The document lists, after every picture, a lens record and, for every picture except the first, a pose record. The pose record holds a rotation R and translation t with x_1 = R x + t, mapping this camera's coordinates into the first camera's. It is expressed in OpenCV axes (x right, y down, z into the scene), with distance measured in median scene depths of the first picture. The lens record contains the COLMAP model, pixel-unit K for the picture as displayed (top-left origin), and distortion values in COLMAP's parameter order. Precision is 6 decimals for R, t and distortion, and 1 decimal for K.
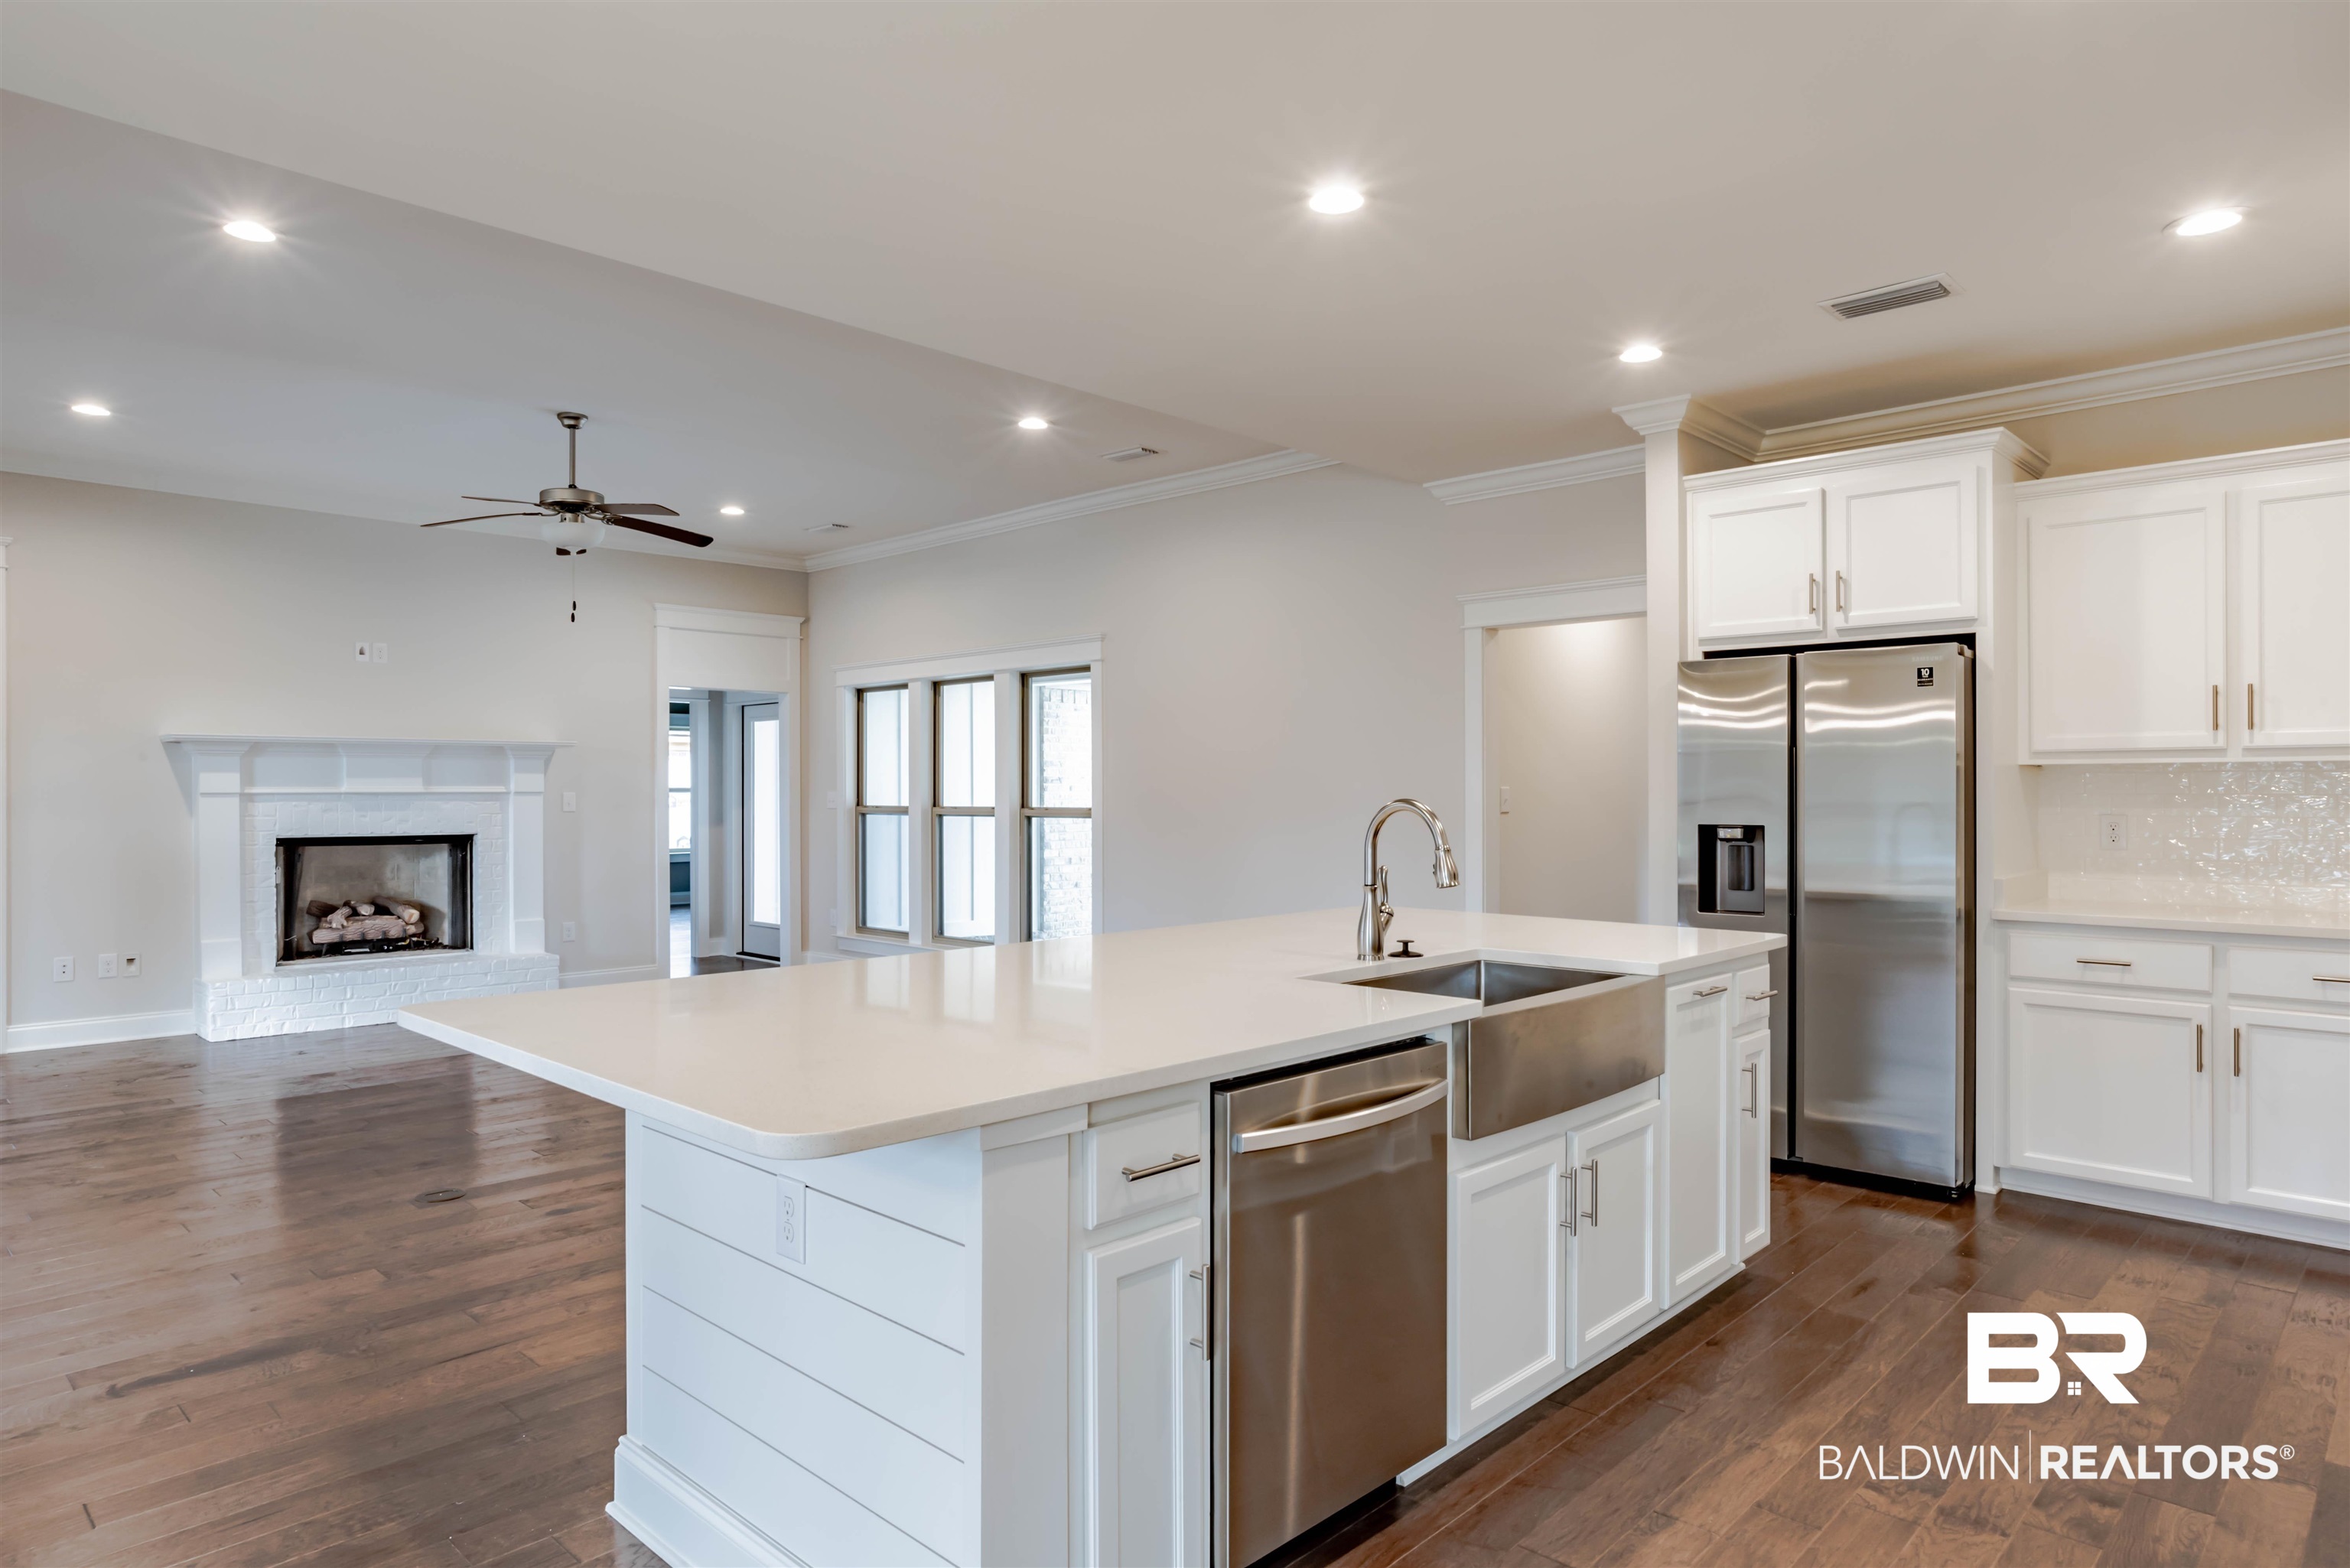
lens RADIAL K [[1382.3, 0, 1186.1], [0, 1382.3, 790.4], [0, 0, 1]] dist [-0.033312, 0.025563]
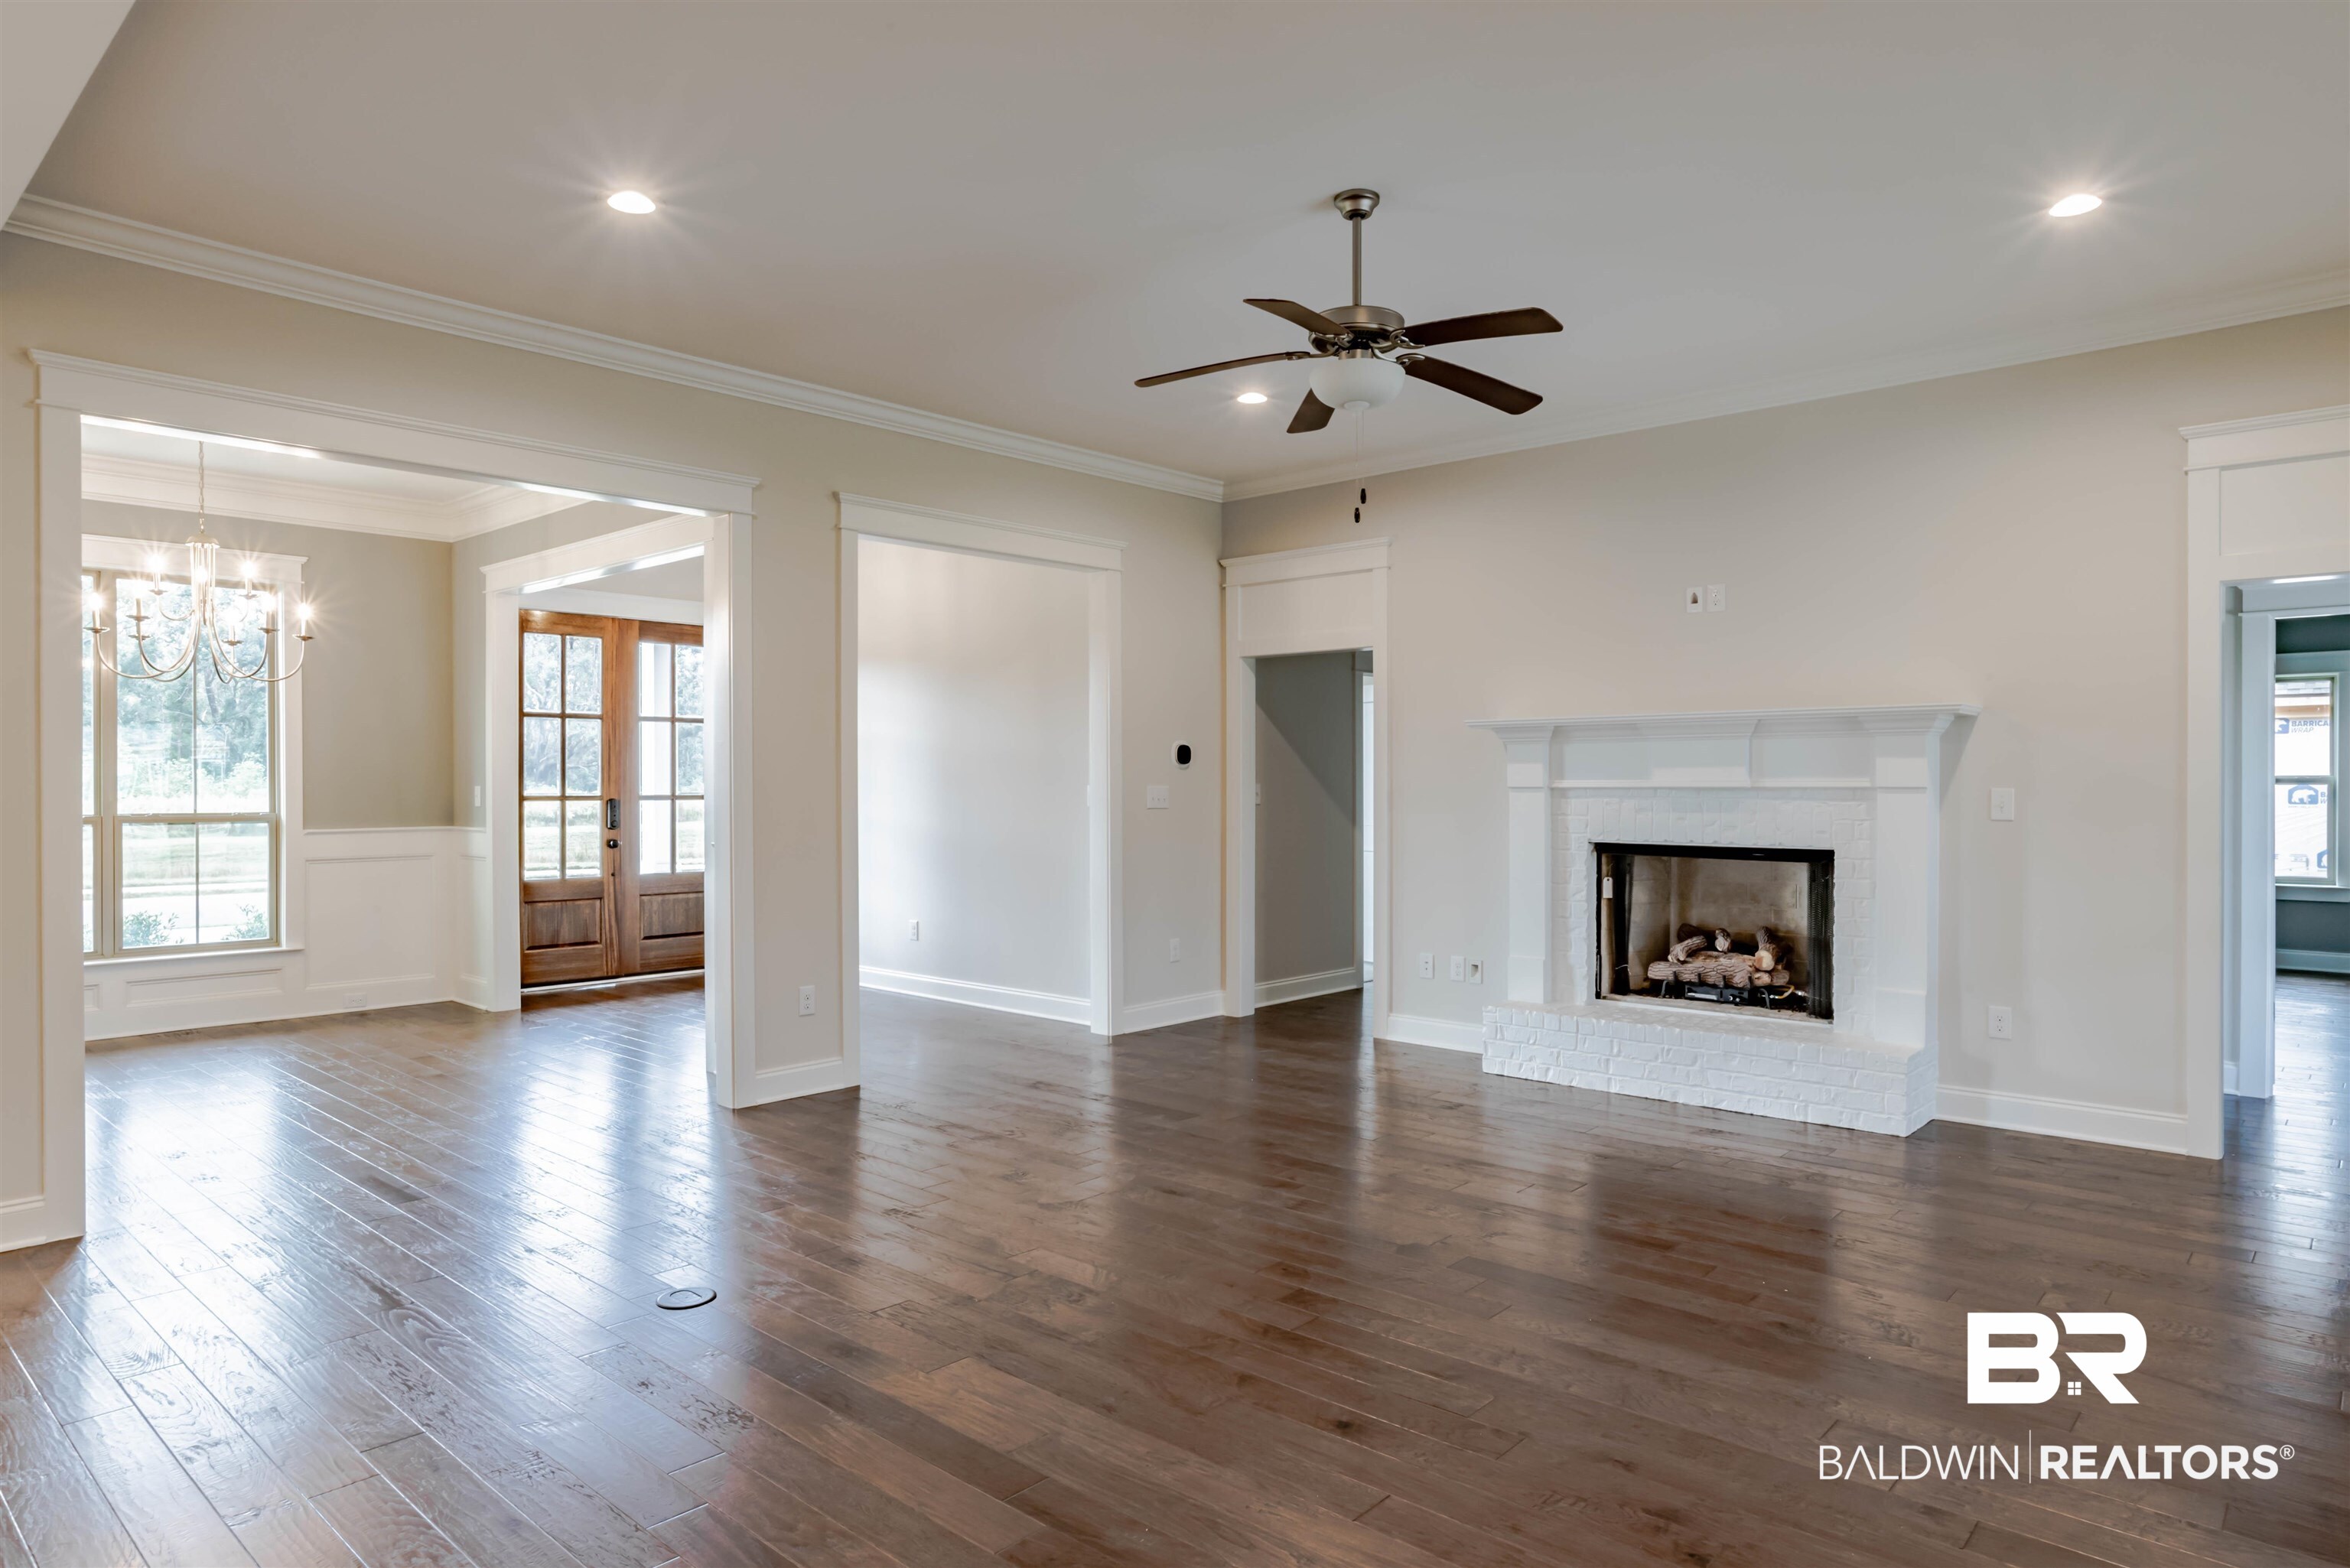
lens RADIAL K [[1382.3, 0, 1189.7], [0, 1382.3, 784.0], [0, 0, 1]] dist [-0.033312, 0.025563]
pose [[0.032267, 0.003687, -0.999472, 0.149163], [0.002031, 0.999991, 0.003754, -0.003552], [0.999477, -0.002151, 0.032259, 0.722126]]
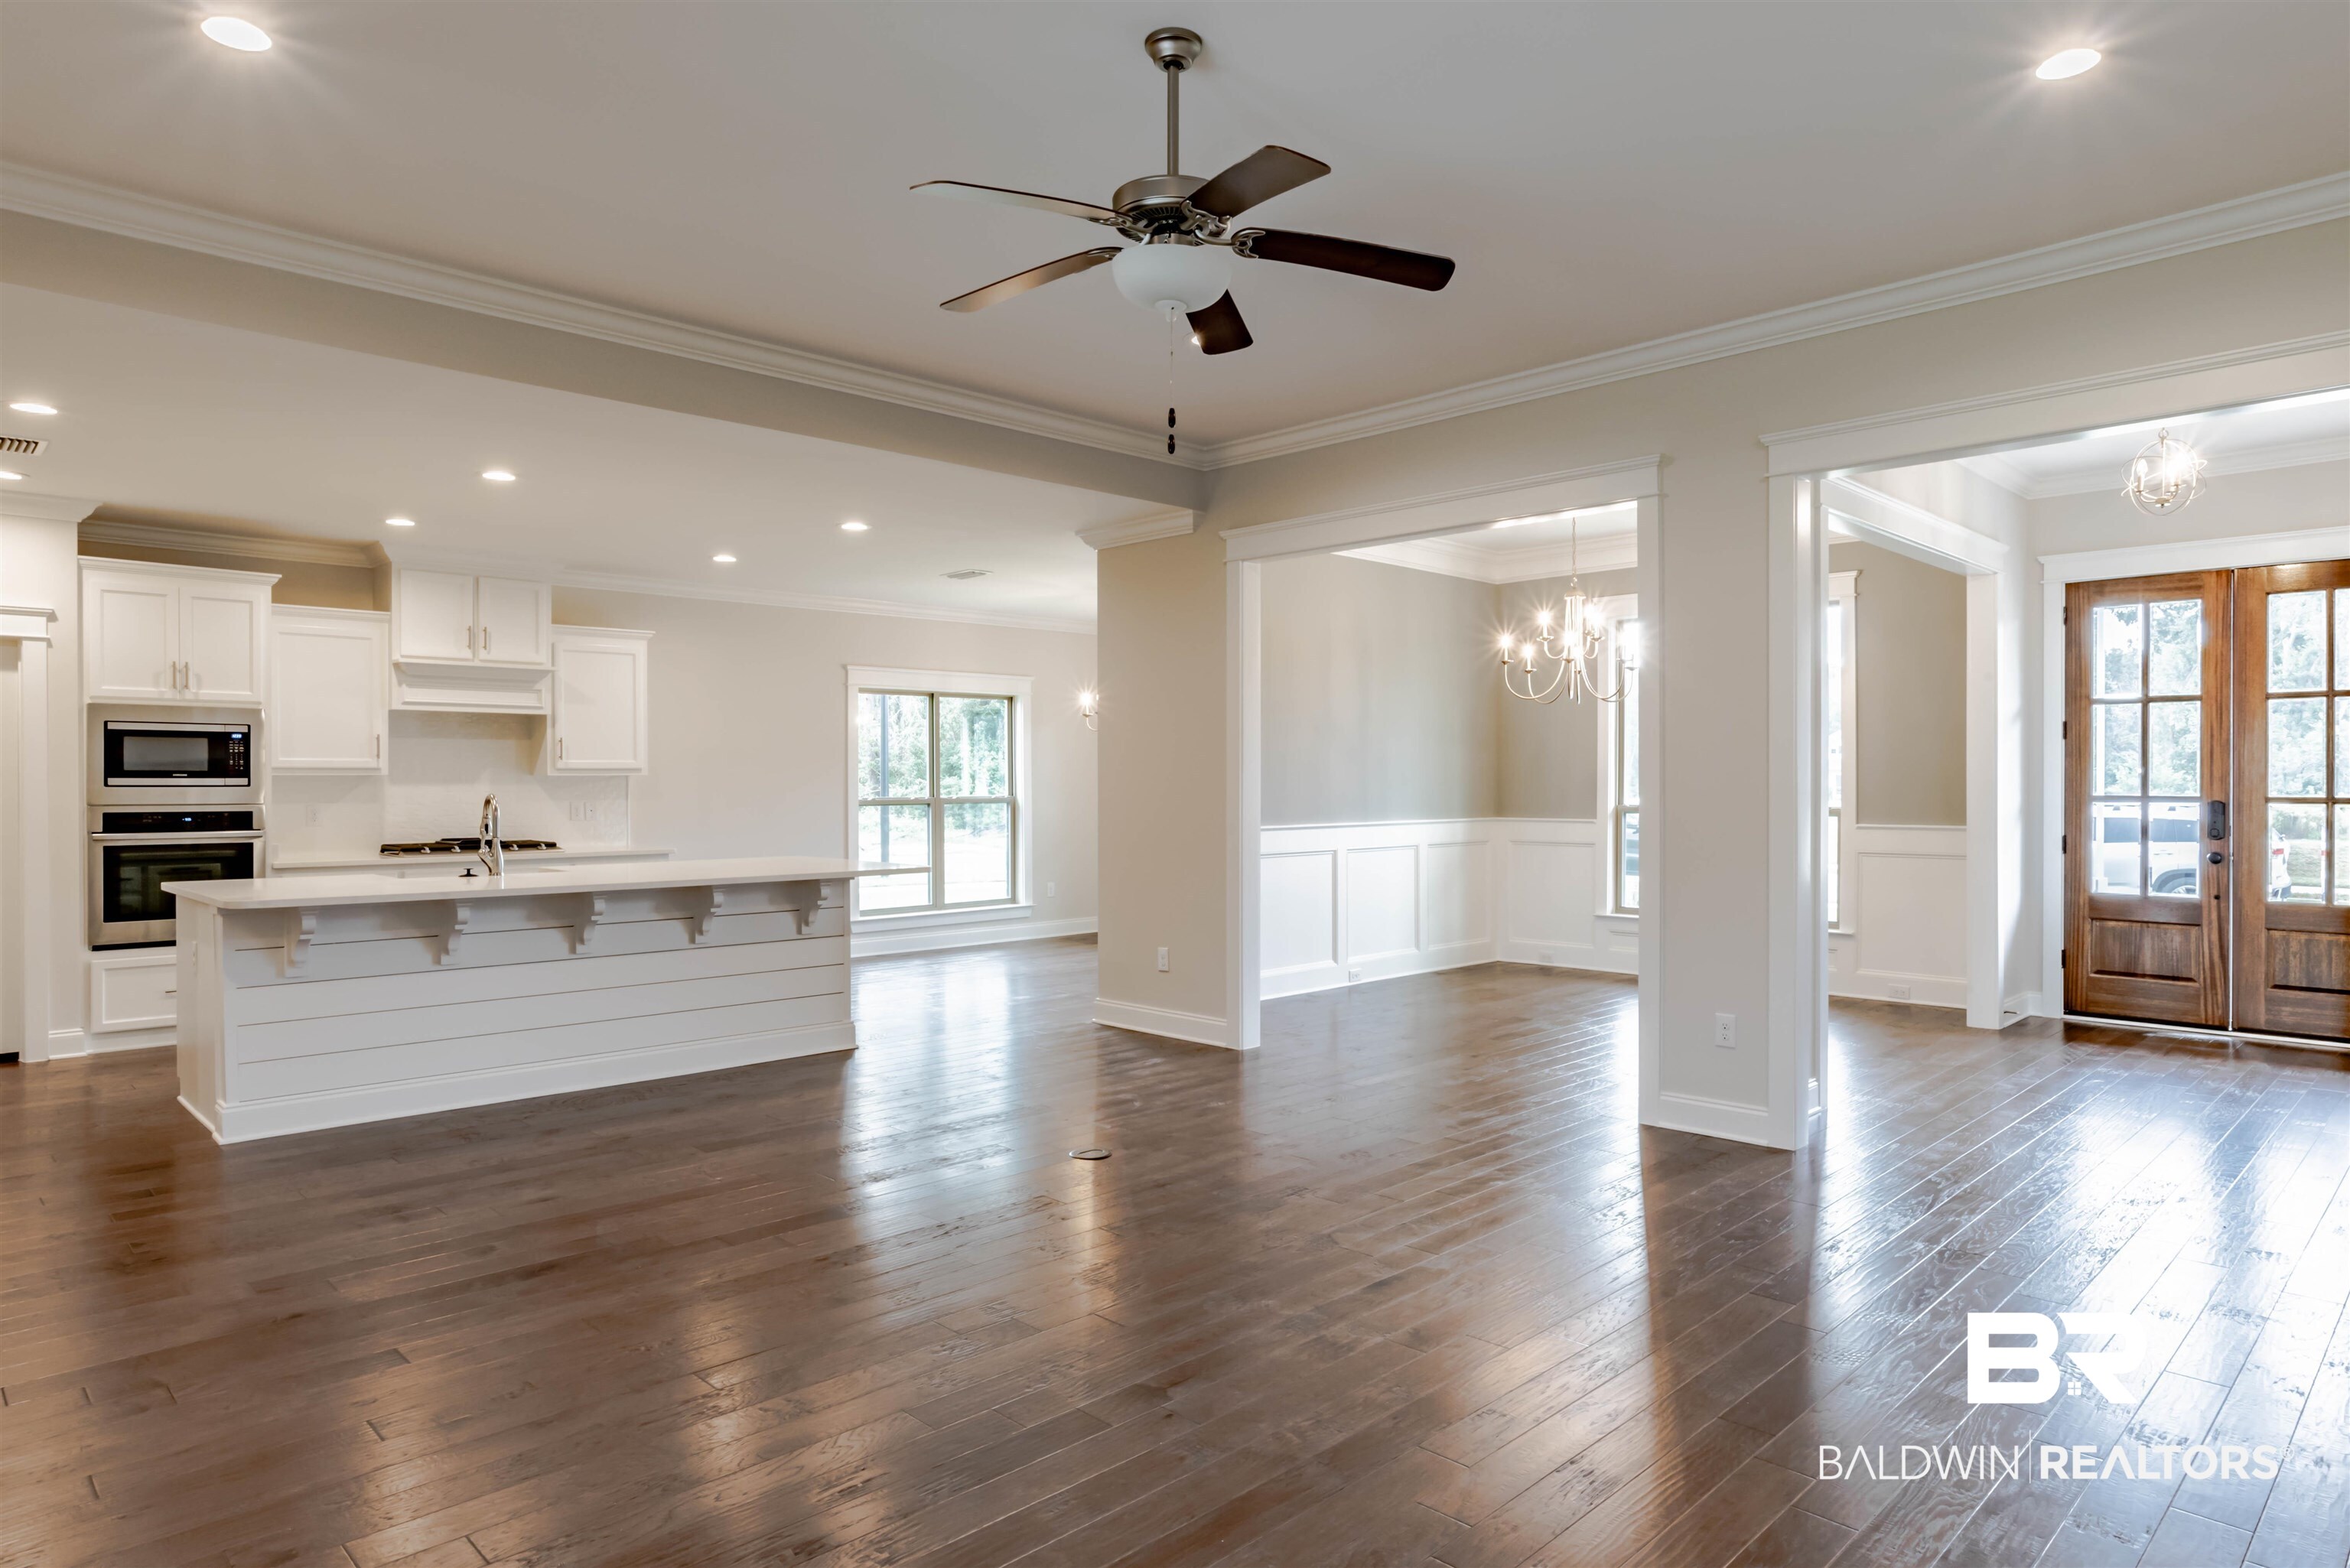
lens RADIAL K [[1382.3, 0, 1187.7], [0, 1382.3, 788.5], [0, 0, 1]] dist [-0.033312, 0.025563]
pose [[-0.999632, 0.003727, 0.026883, -0.371698], [0.003827, 0.999986, 0.003636, -0.002007], [-0.026869, 0.003737, -0.999632, 1.201989]]
